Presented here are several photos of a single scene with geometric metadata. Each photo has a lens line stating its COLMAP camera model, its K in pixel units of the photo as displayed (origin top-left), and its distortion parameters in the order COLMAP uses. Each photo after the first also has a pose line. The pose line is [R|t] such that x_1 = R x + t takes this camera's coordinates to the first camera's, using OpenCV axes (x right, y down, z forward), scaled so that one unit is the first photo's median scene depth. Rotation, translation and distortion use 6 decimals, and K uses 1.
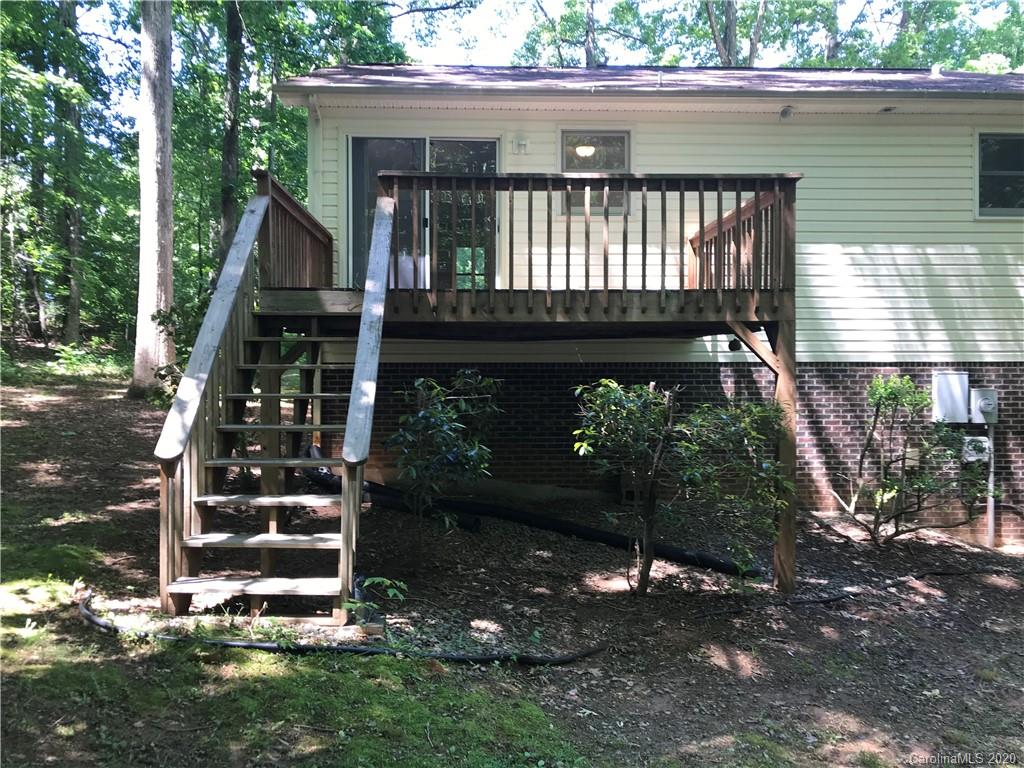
lens RADIAL K [[836.0, 0, 512.0], [0, 836.0, 384.0], [0, 0, 1]] dist [0.036095, 0.004951]
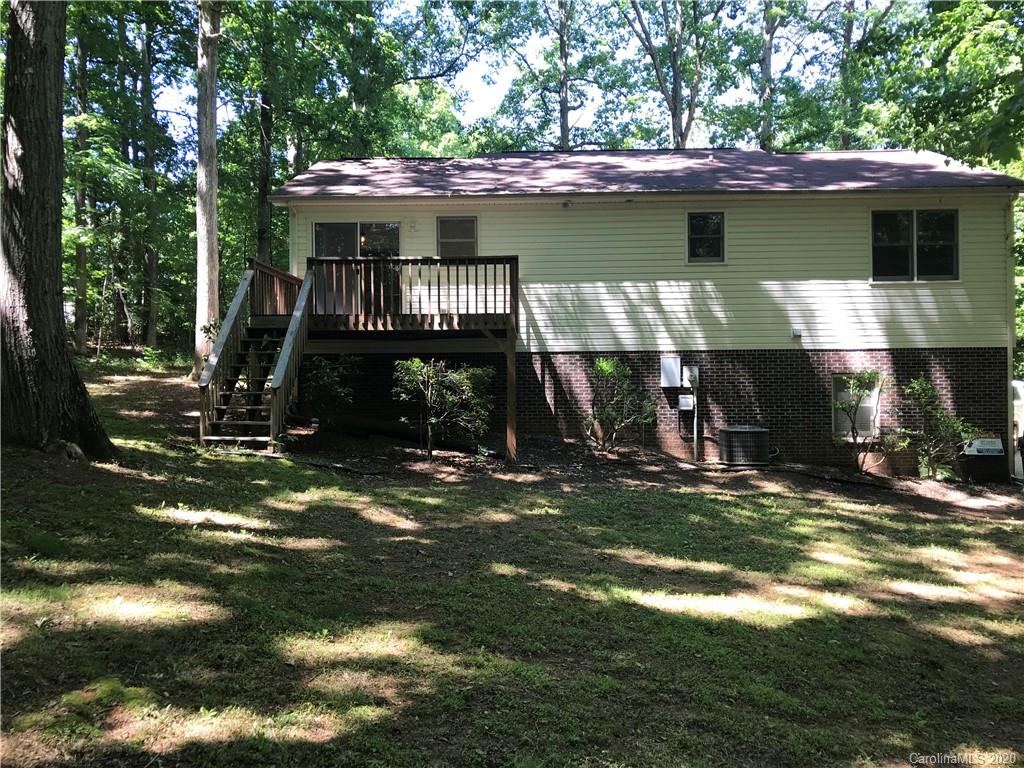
lens RADIAL K [[842.4, 0, 512.0], [0, 842.4, 384.0], [0, 0, 1]] dist [0.039632, -0.073221]
pose [[0.997870, -0.006716, -0.064885, 0.312768], [0.006614, 0.999977, -0.001793, 0.040858], [0.064895, 0.001360, 0.997891, -0.680597]]
